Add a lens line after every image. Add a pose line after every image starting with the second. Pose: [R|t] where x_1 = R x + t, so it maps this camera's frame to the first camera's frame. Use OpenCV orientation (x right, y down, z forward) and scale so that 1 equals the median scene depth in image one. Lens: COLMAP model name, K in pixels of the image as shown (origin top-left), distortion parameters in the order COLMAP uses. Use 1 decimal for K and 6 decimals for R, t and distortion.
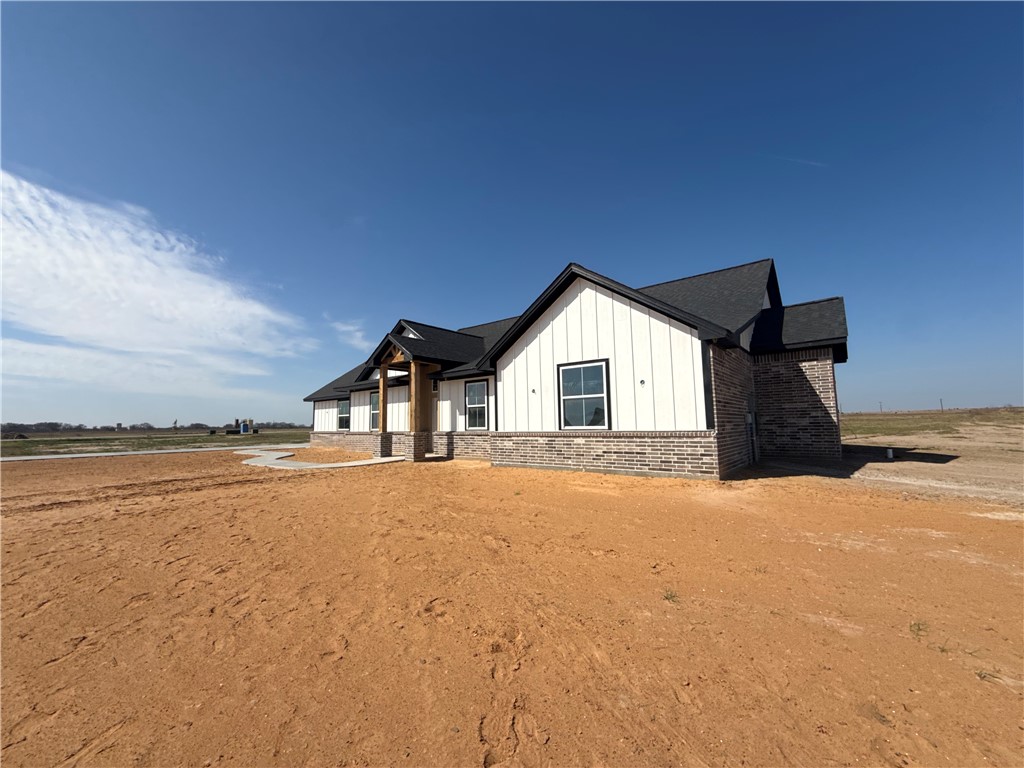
lens RADIAL K [[406.0, 0, 510.3], [0, 406.0, 383.7], [0, 0, 1]] dist [-0.000919, -0.000330]
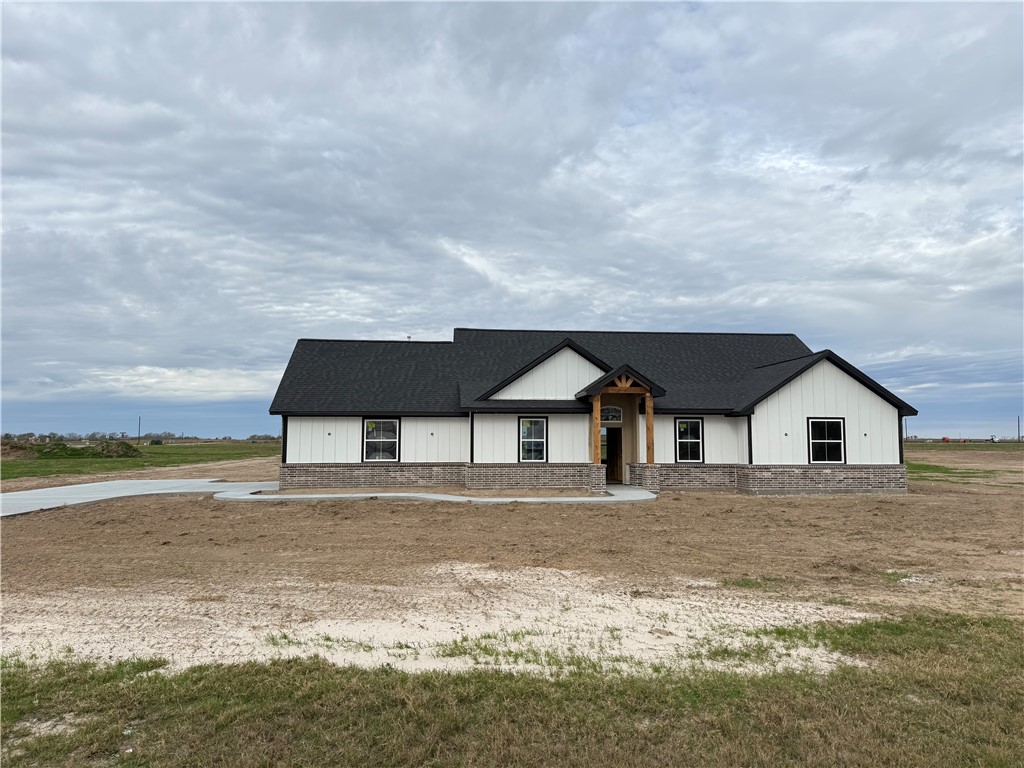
lens RADIAL K [[712.5, 0, 517.5], [0, 712.5, 386.2], [0, 0, 1]] dist [0.106001, -0.153226]
pose [[0.707660, 0.072408, 0.702833, -2.401933], [-0.084348, 0.996279, -0.017712, -0.025527], [-0.701500, -0.046749, 0.711135, -0.073840]]
